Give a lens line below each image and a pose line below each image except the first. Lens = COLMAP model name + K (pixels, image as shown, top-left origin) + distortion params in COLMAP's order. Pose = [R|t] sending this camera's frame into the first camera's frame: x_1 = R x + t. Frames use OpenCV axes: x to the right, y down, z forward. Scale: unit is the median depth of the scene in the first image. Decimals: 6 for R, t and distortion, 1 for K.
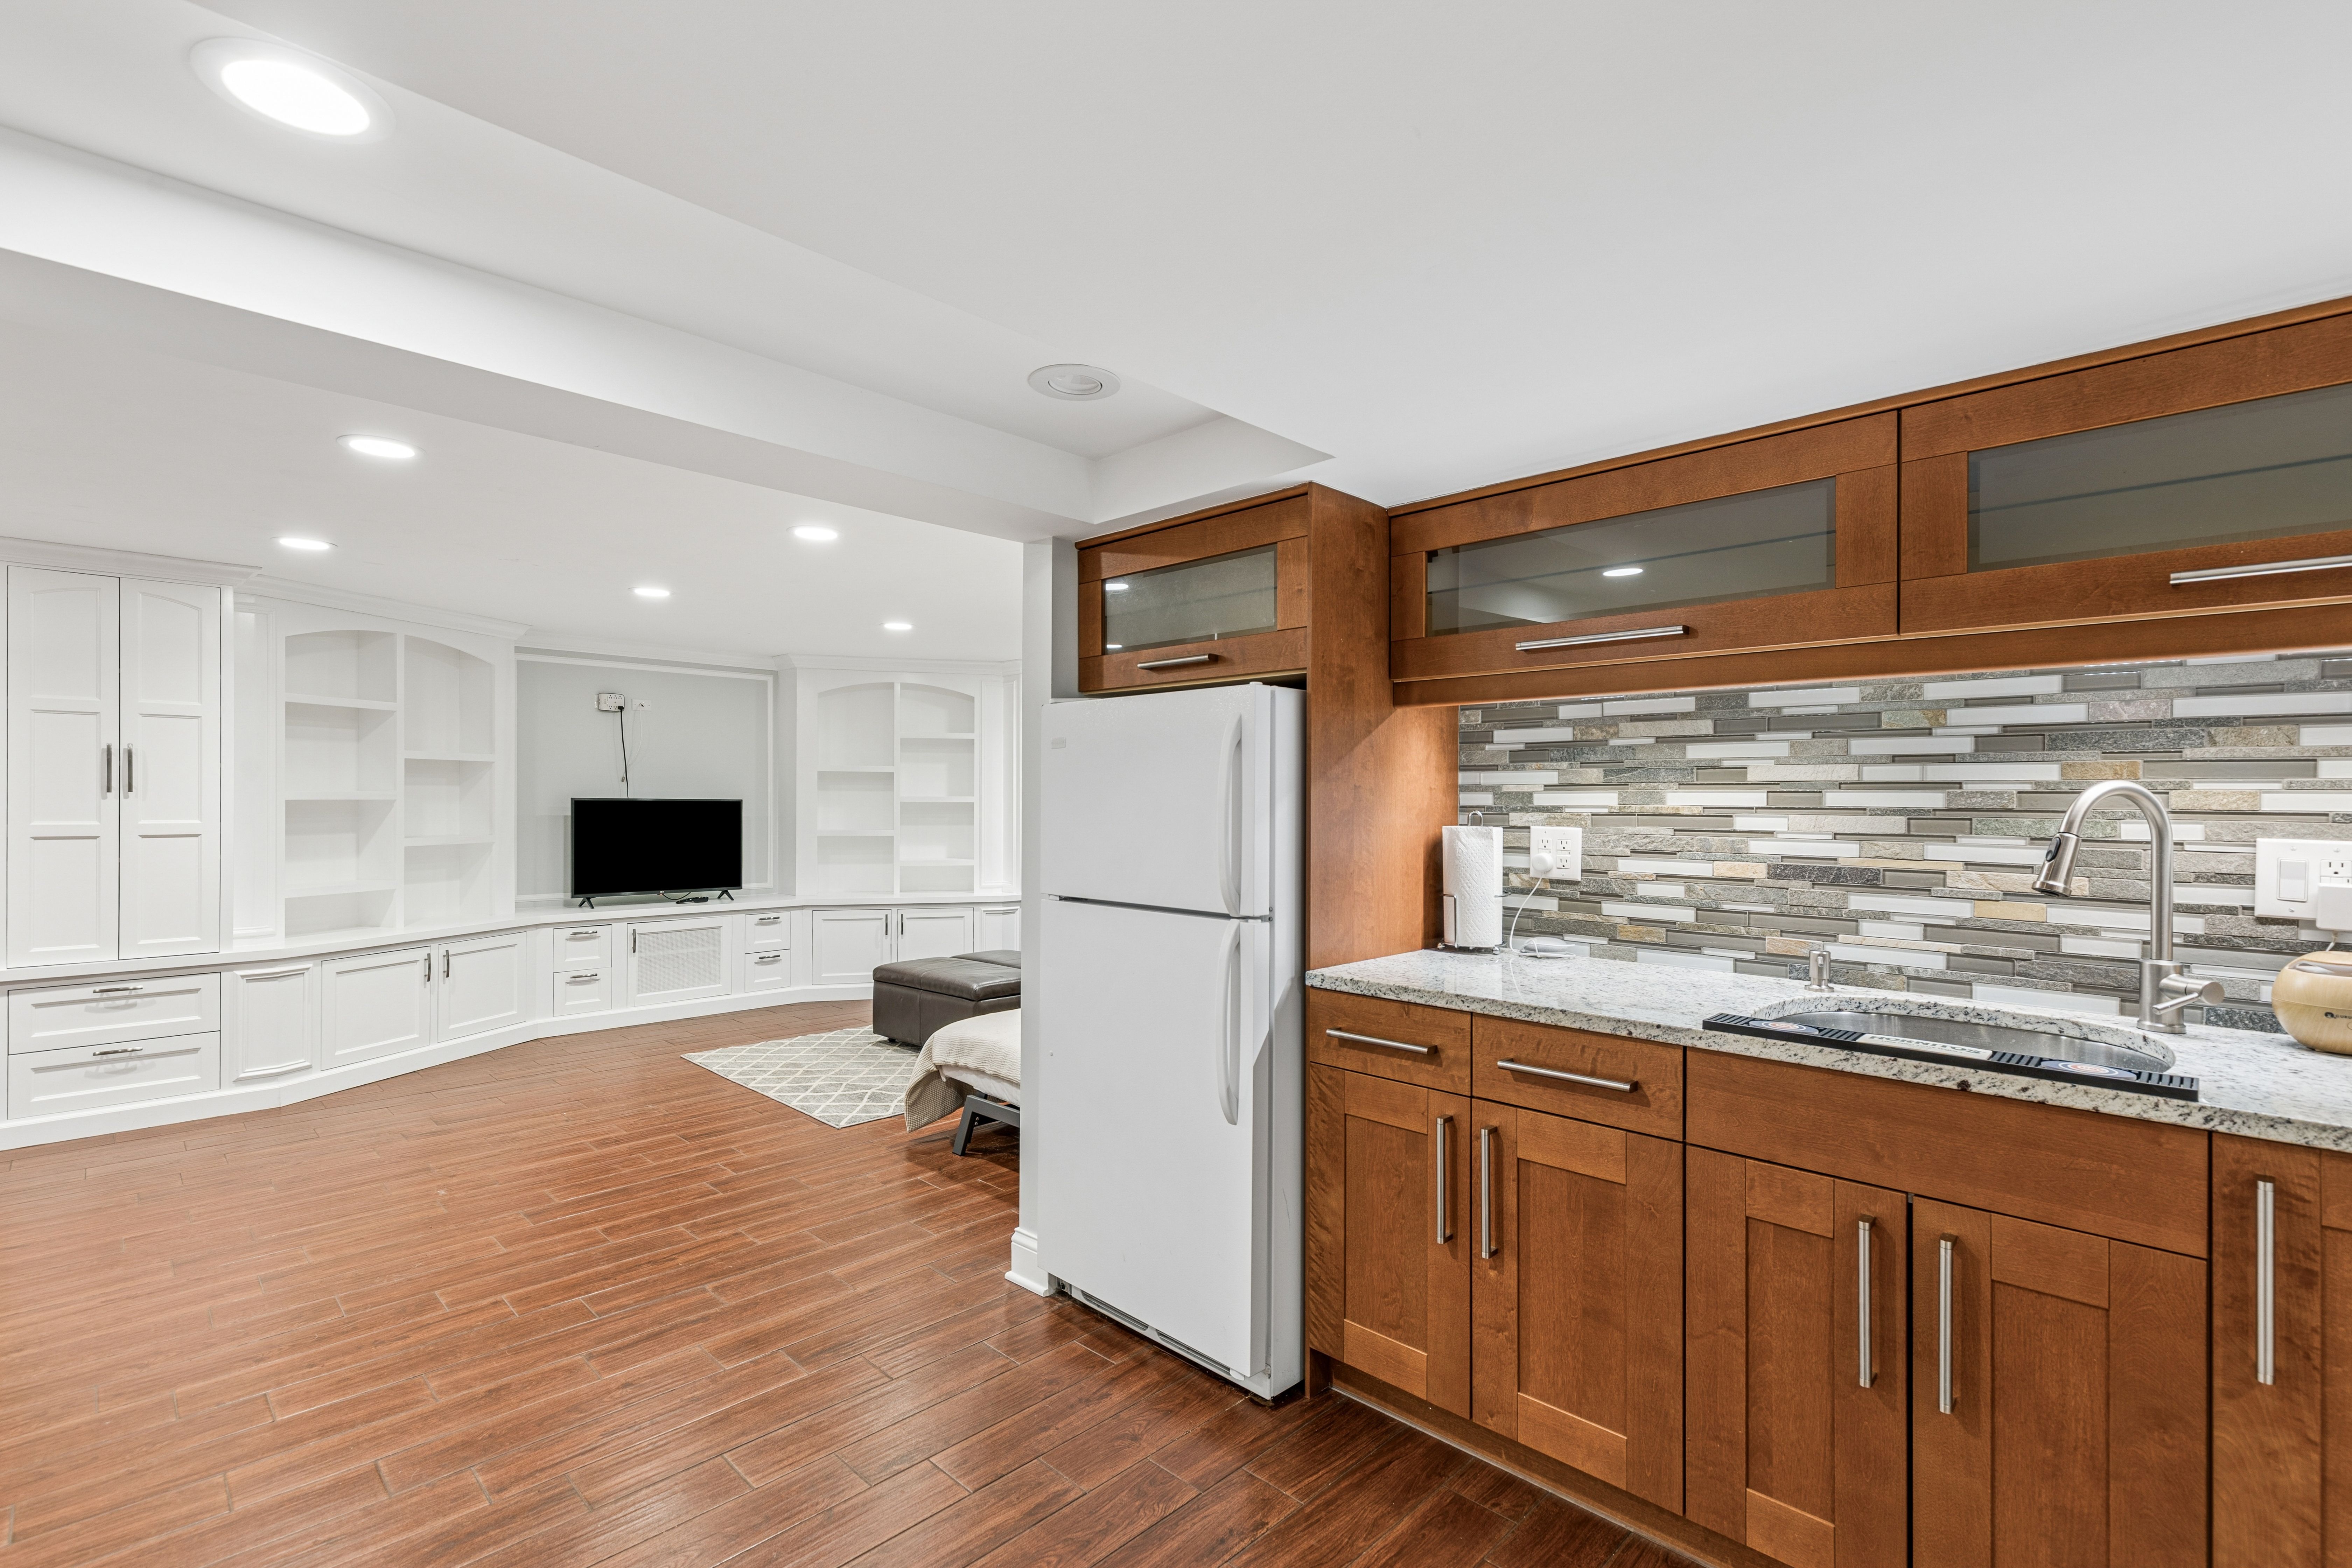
lens RADIAL K [[1068.2, 0, 1167.9], [0, 1068.2, 800.4], [0, 0, 1]] dist [0.009678, -0.000467]
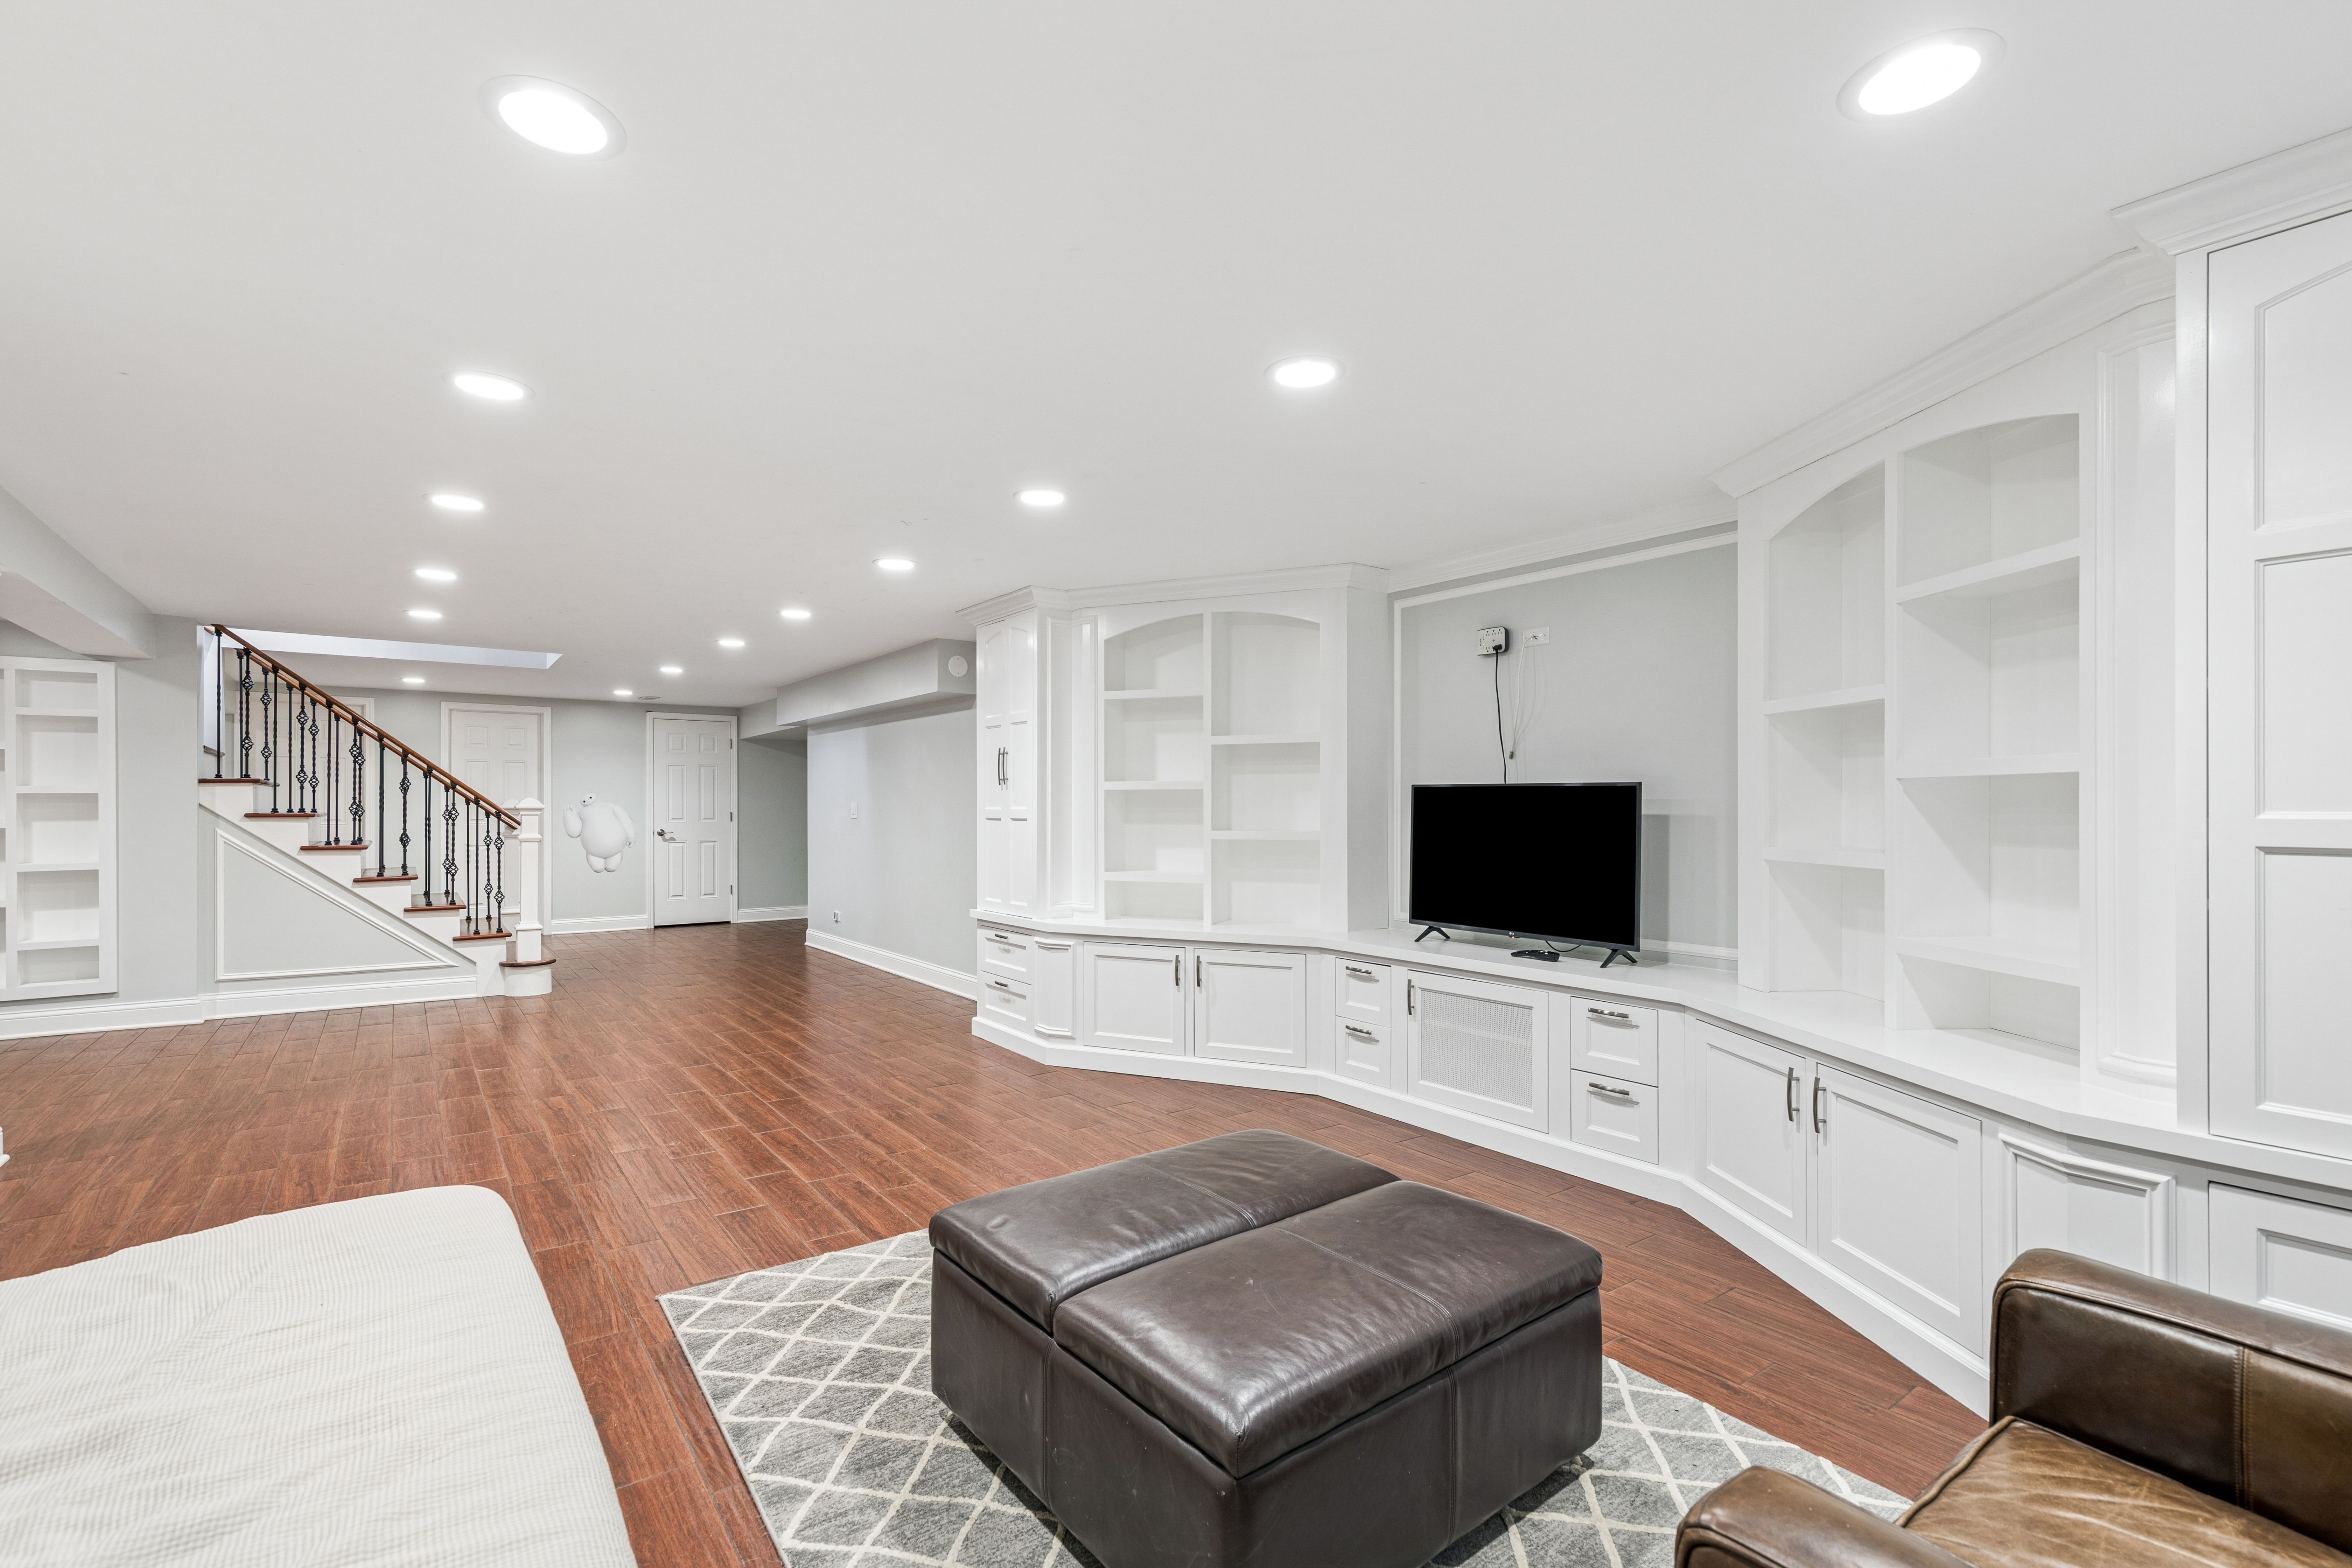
lens RADIAL K [[1068.2, 0, 1167.9], [0, 1068.2, 800.4], [0, 0, 1]] dist [0.009678, -0.000467]
pose [[-0.162863, -0.005452, -0.986634, 0.228738], [0.000143, 0.999985, -0.005549, 0.015918], [0.986649, -0.001045, -0.162859, 1.206149]]
